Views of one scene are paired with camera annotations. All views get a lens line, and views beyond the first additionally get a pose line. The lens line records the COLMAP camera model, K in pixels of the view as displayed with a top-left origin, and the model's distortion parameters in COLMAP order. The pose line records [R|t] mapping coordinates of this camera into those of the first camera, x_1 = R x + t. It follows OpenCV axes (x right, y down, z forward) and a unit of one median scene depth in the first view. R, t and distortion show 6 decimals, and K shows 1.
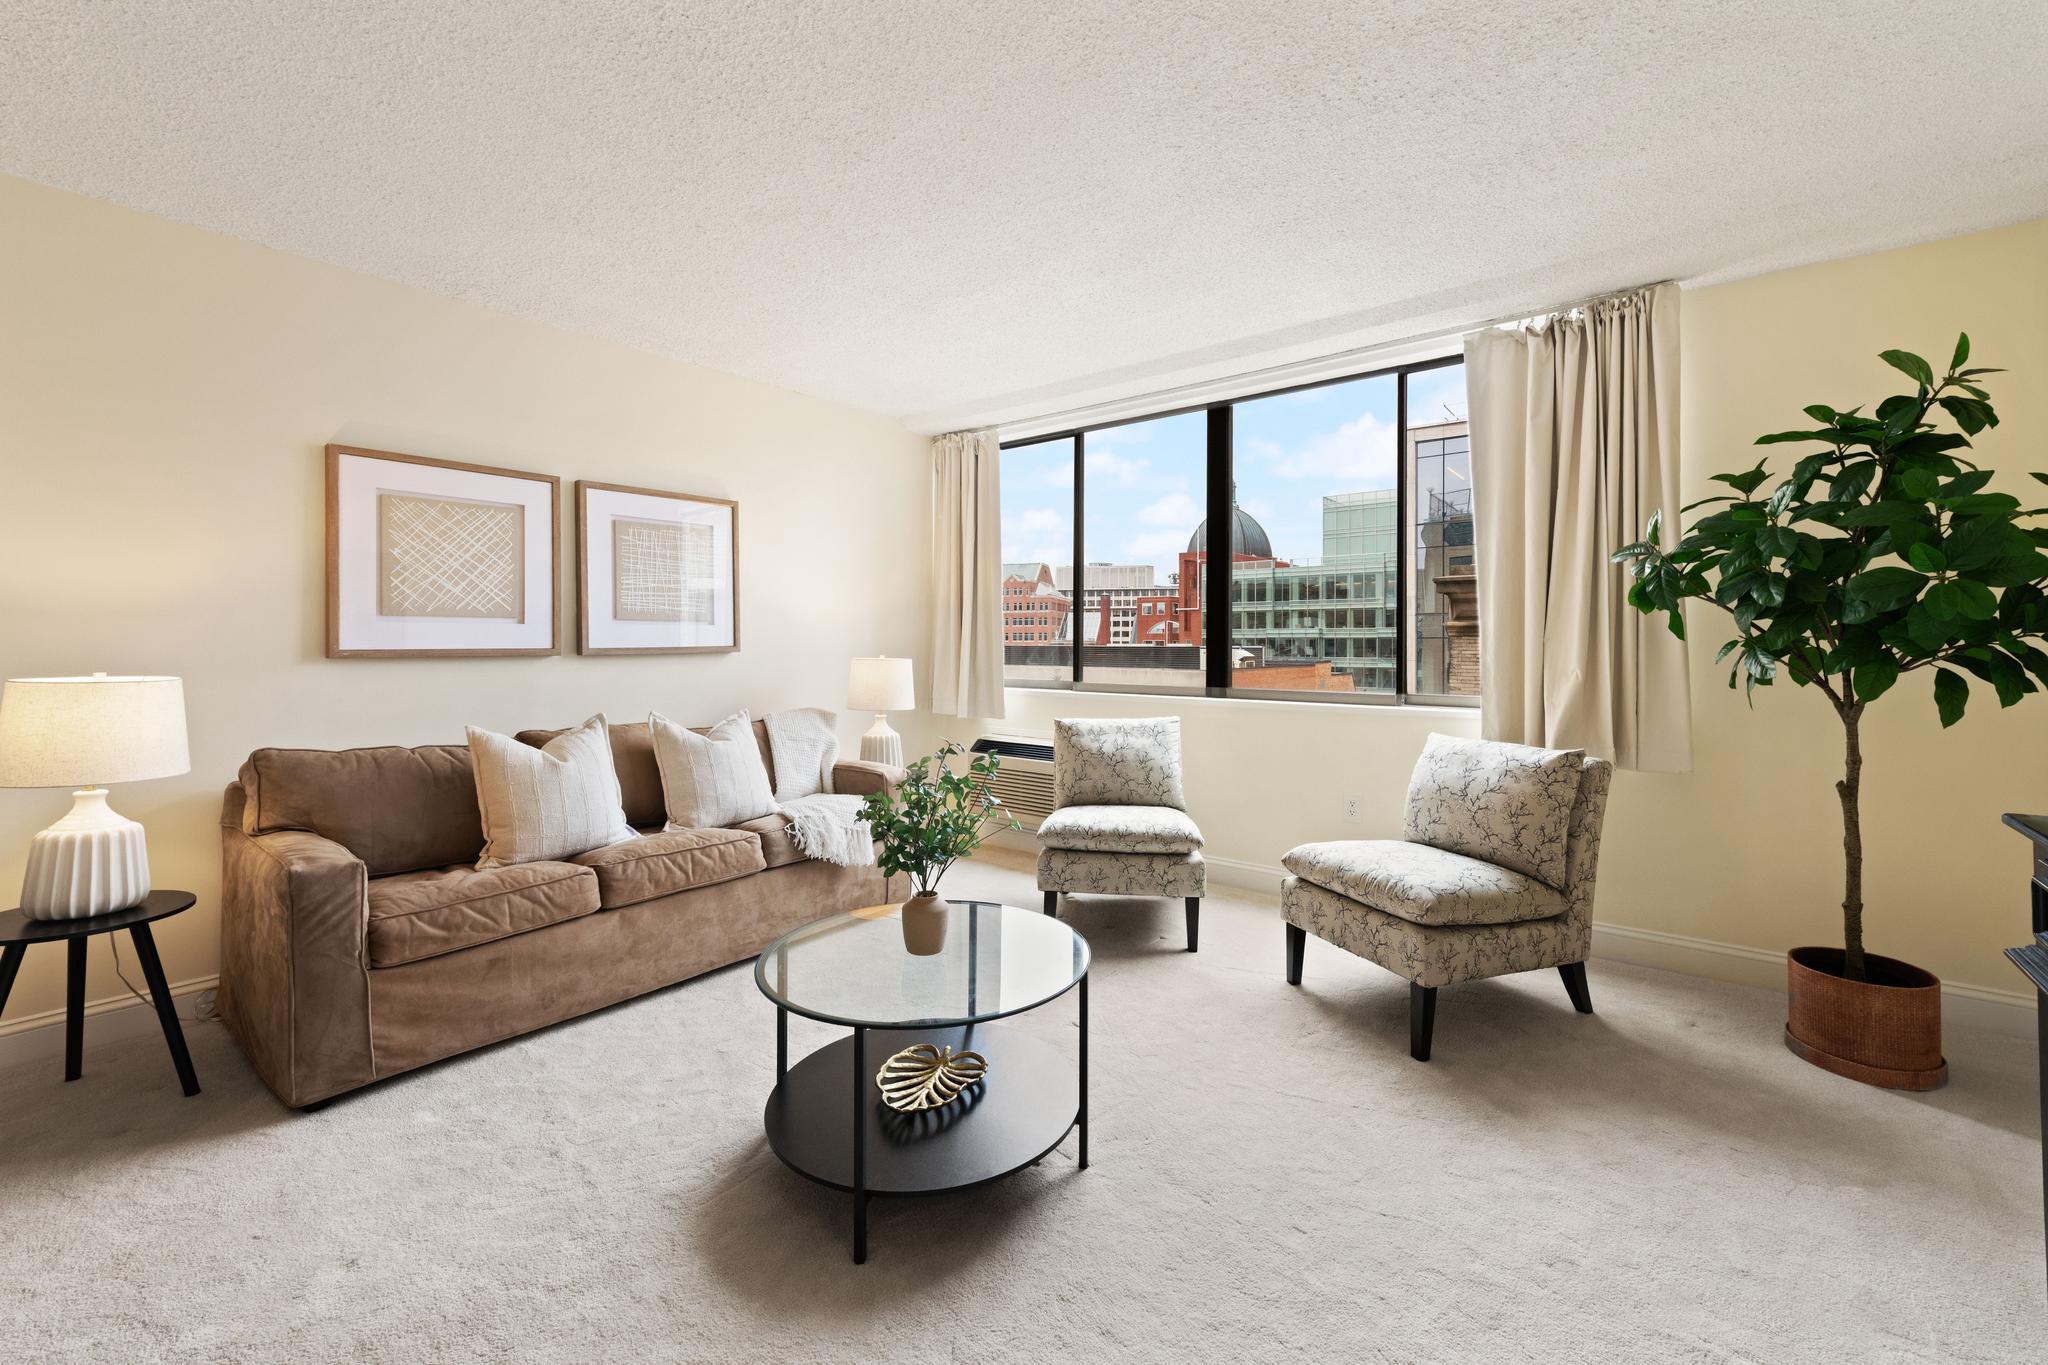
lens RADIAL K [[828.0, 0, 1041.4], [0, 828.0, 641.6], [0, 0, 1]] dist [0.013658, -0.004499]
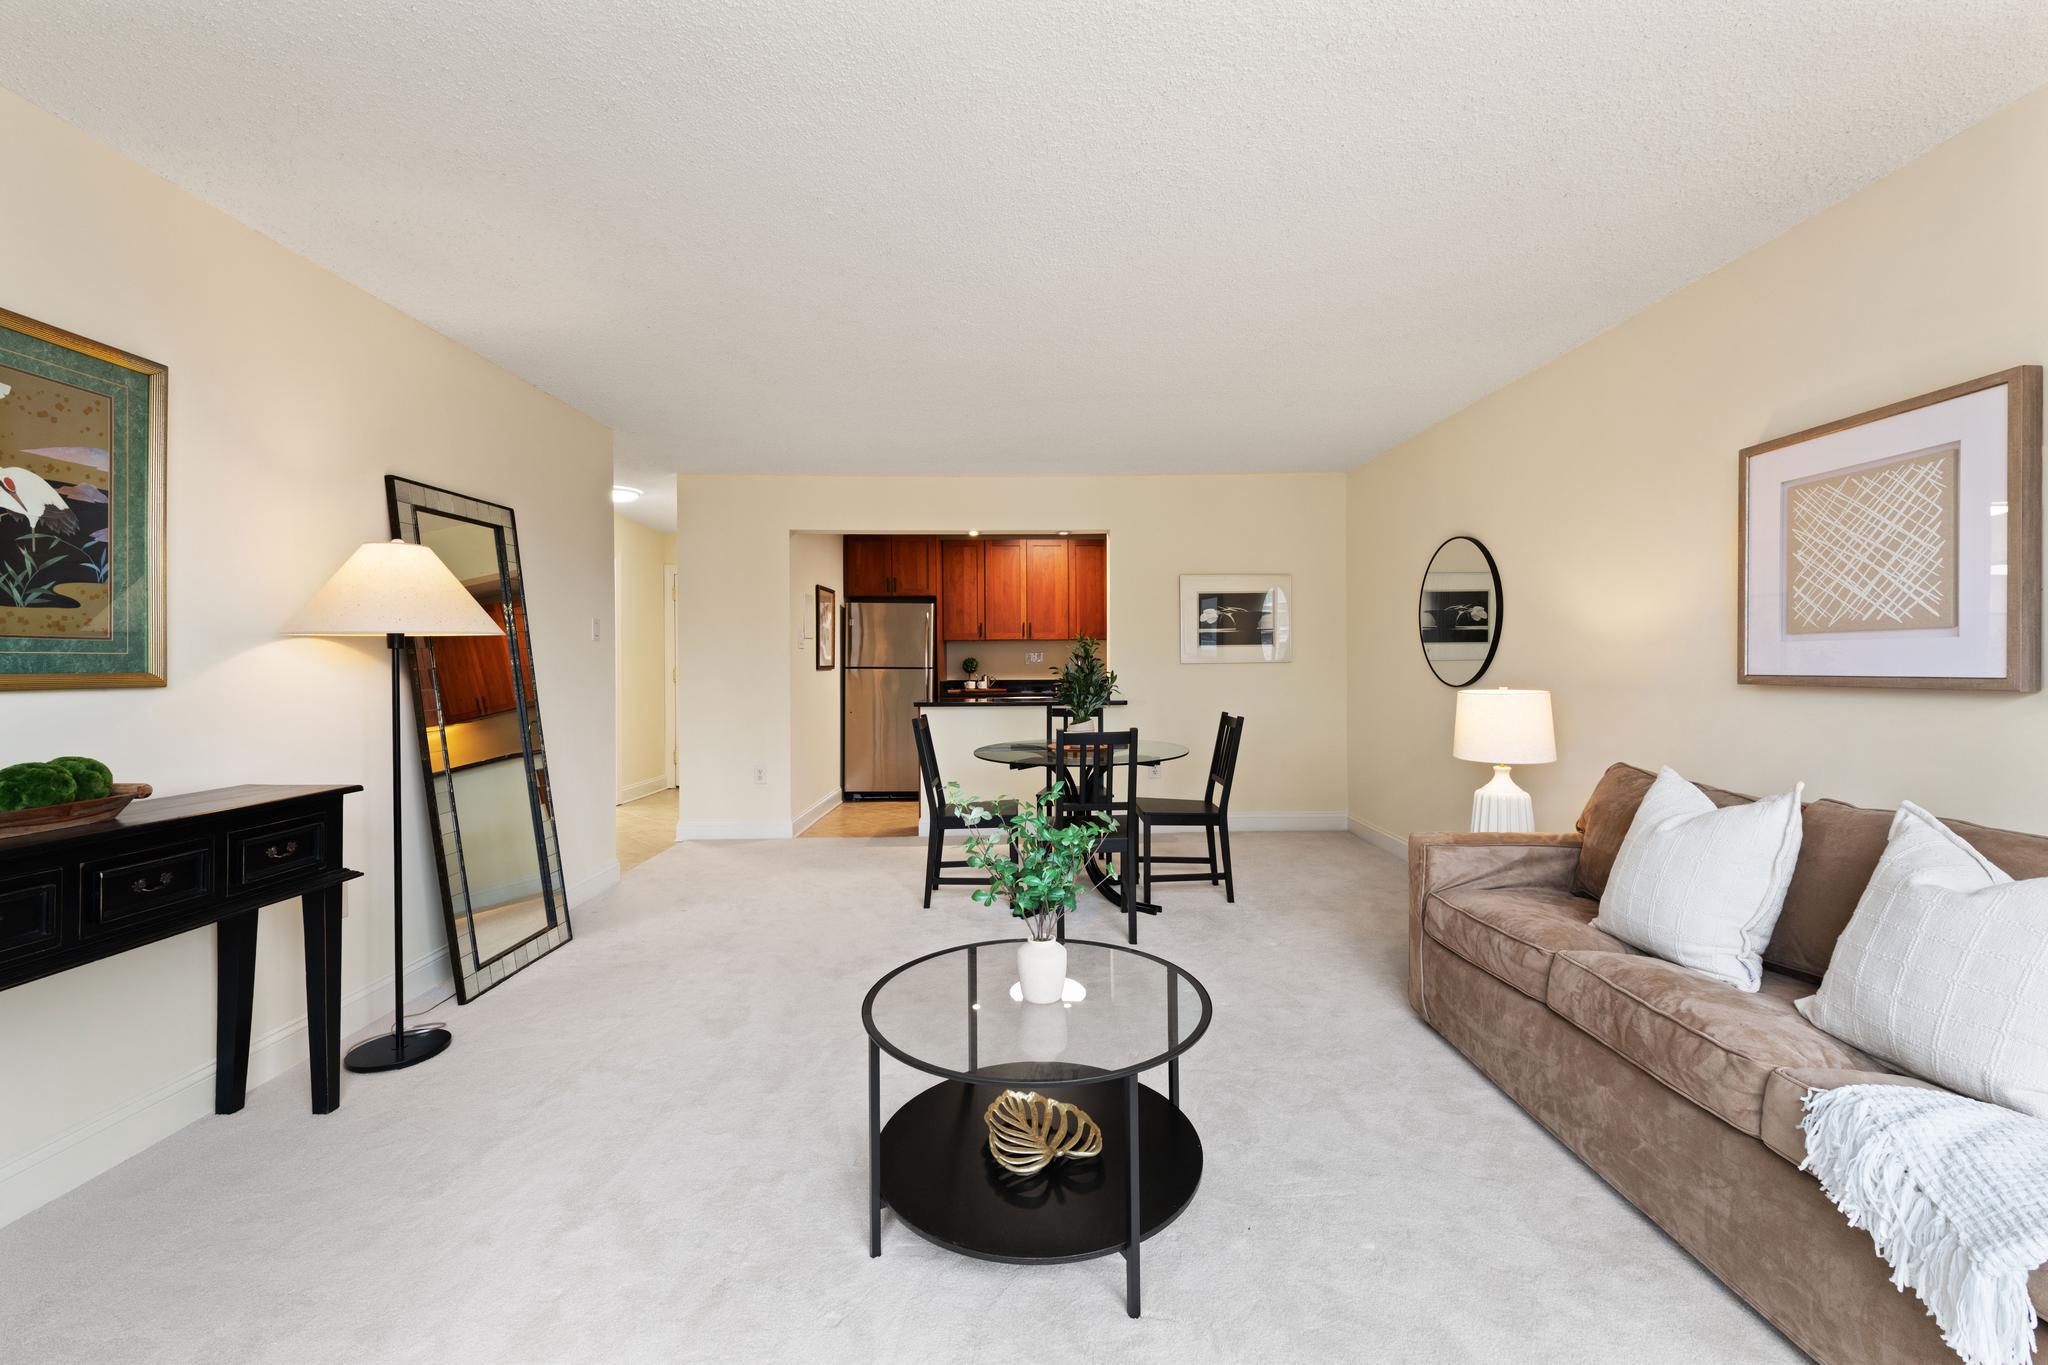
lens RADIAL K [[828.0, 0, 1038.6], [0, 828.0, 667.4], [0, 0, 1]] dist [0.013658, -0.004499]
pose [[-0.768645, 0.005959, -0.639647, 0.303402], [0.004794, 0.999982, 0.003556, -0.004635], [0.639657, -0.000333, -0.768660, 1.123762]]
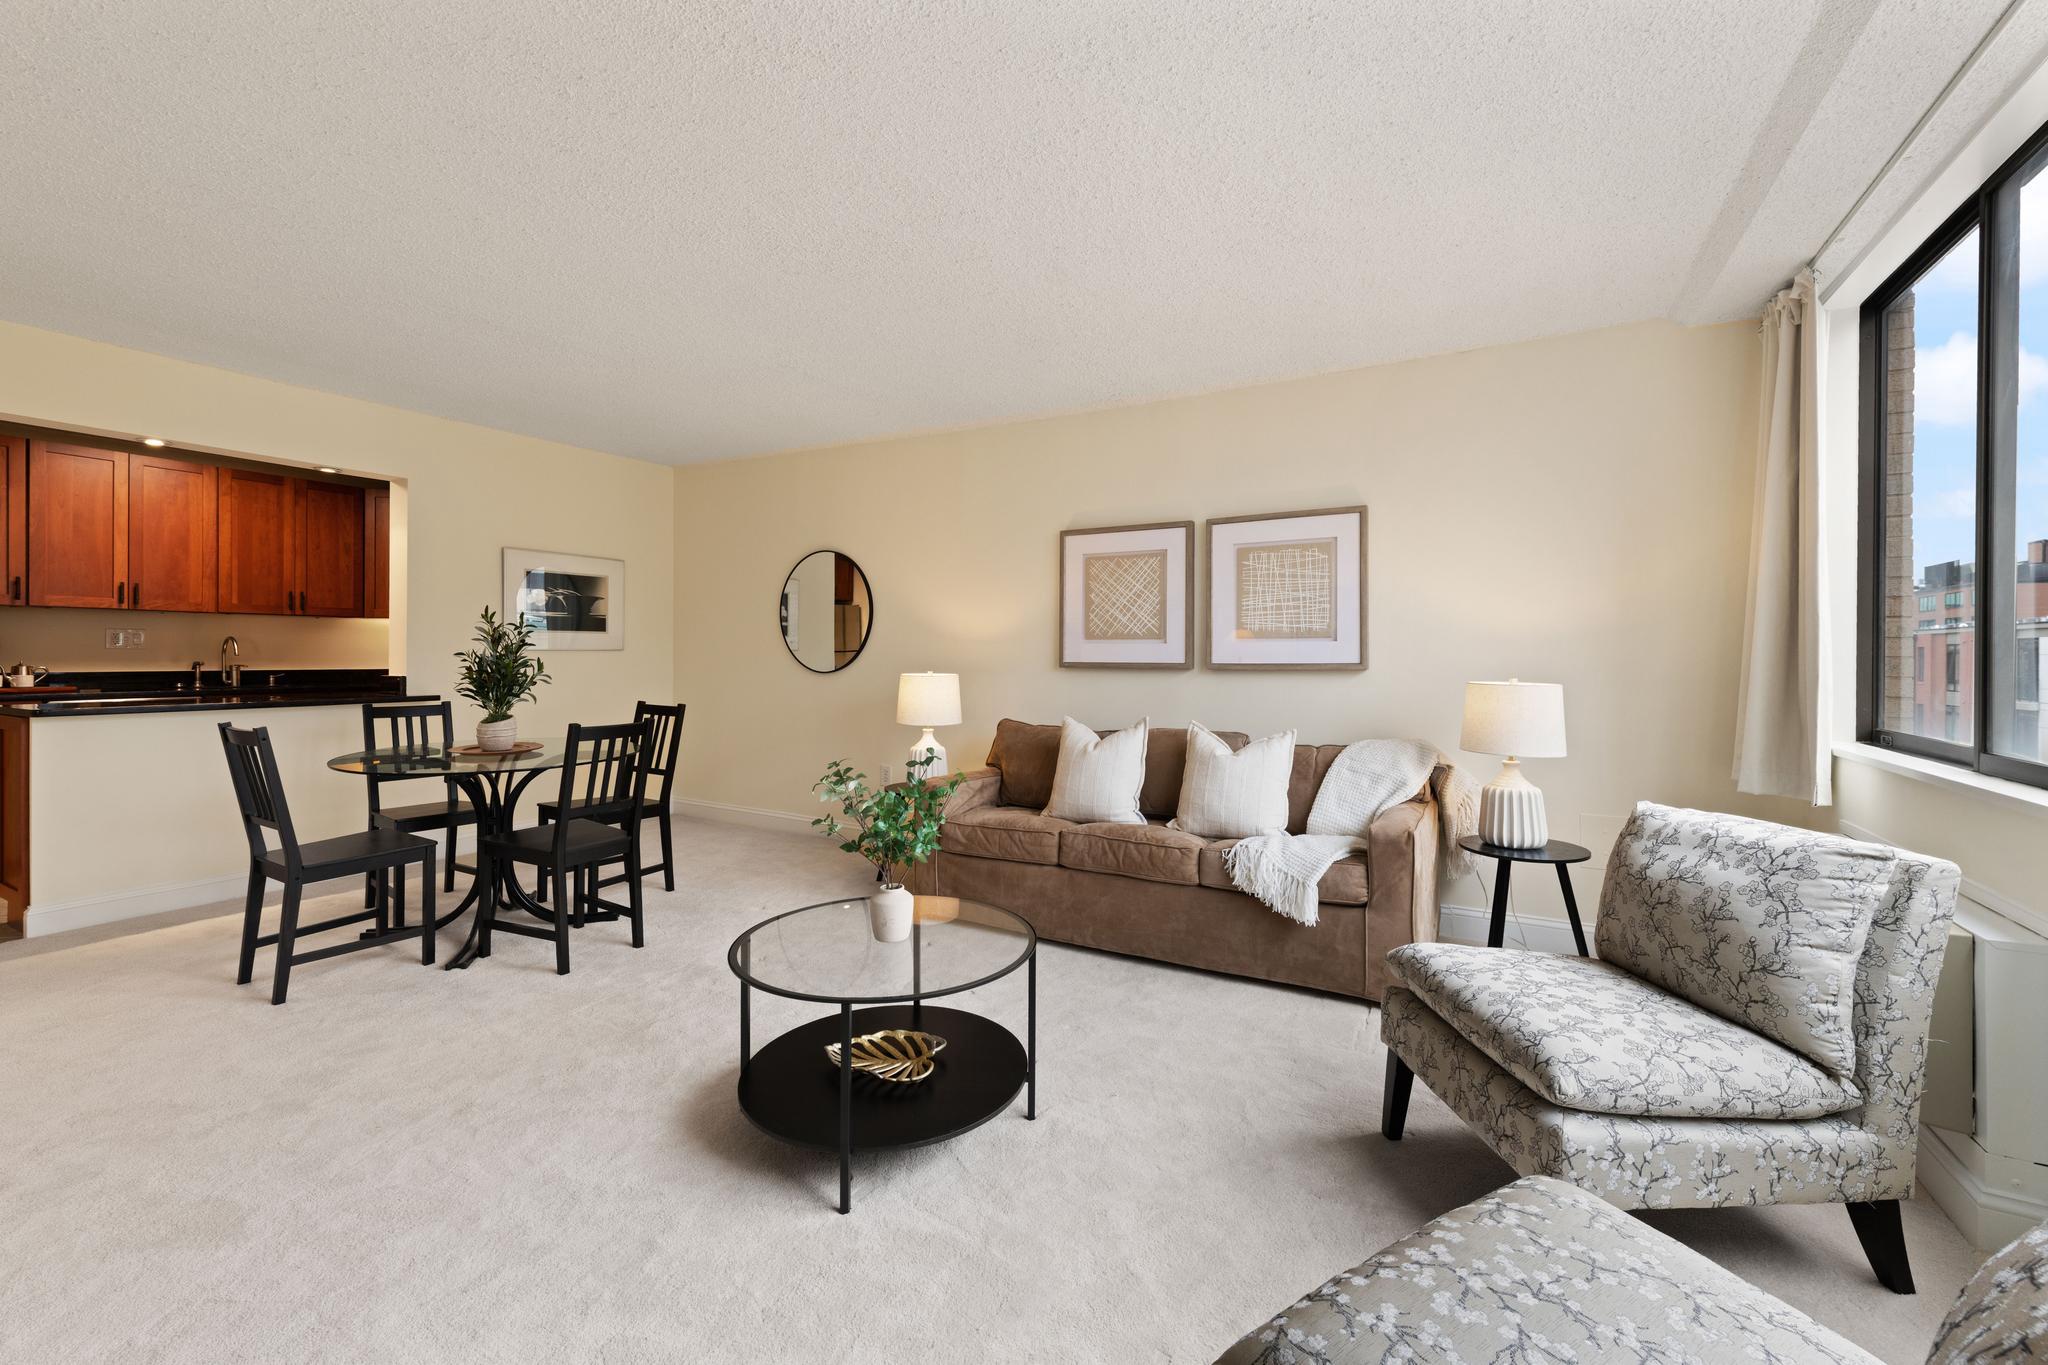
lens RADIAL K [[828.0, 0, 1041.4], [0, 828.0, 659.4], [0, 0, 1]] dist [0.013658, -0.004499]
pose [[0.162874, 0.004635, -0.986636, 0.632374], [-0.006540, 0.999972, 0.003618, -0.000343], [0.986625, 0.005863, 0.162900, 0.659316]]
